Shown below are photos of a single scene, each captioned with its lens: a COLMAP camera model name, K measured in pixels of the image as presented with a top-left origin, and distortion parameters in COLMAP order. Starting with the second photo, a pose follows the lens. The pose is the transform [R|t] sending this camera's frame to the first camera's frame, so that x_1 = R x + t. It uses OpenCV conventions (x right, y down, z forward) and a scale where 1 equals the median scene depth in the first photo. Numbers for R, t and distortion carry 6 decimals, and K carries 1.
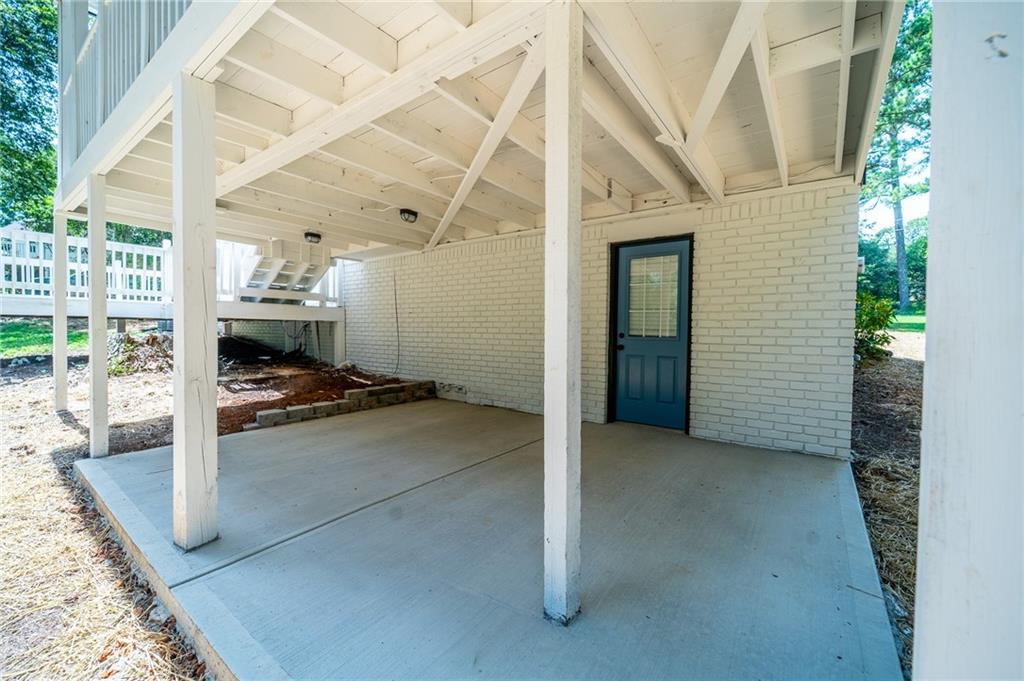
lens RADIAL K [[412.8, 0, 509.4], [0, 412.8, 336.0], [0, 0, 1]] dist [0.002407, -0.000944]
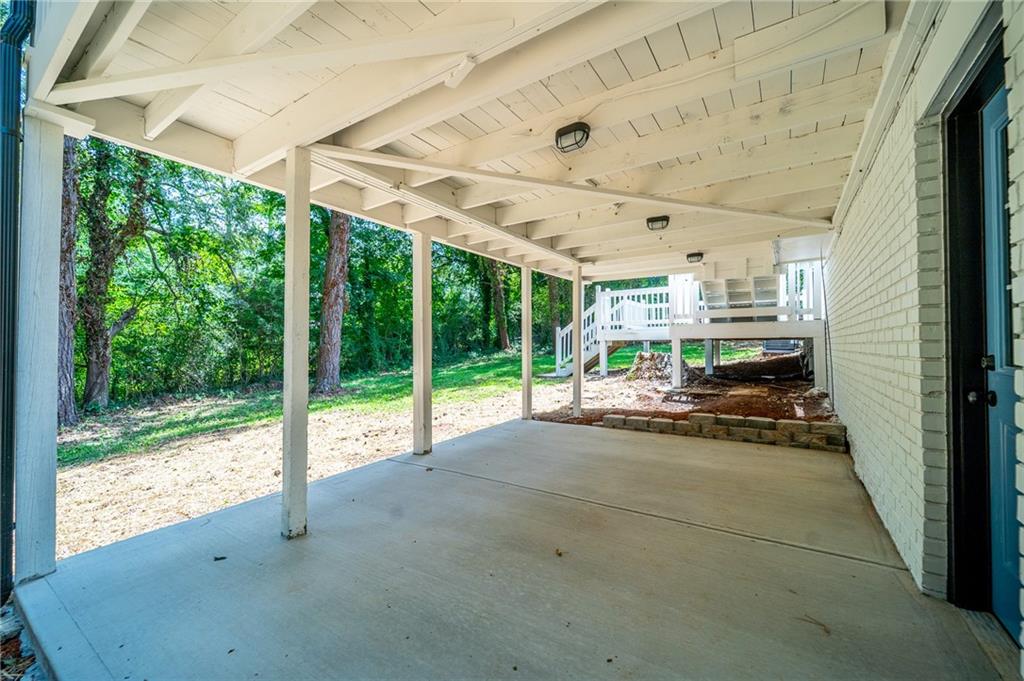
lens RADIAL K [[412.8, 0, 509.0], [0, 412.8, 343.6], [0, 0, 1]] dist [0.002407, -0.000944]
pose [[0.039286, -0.016508, -0.999092, 0.544858], [-0.009465, 0.999813, -0.016892, -0.005656], [0.999183, 0.010120, 0.039122, 0.554084]]
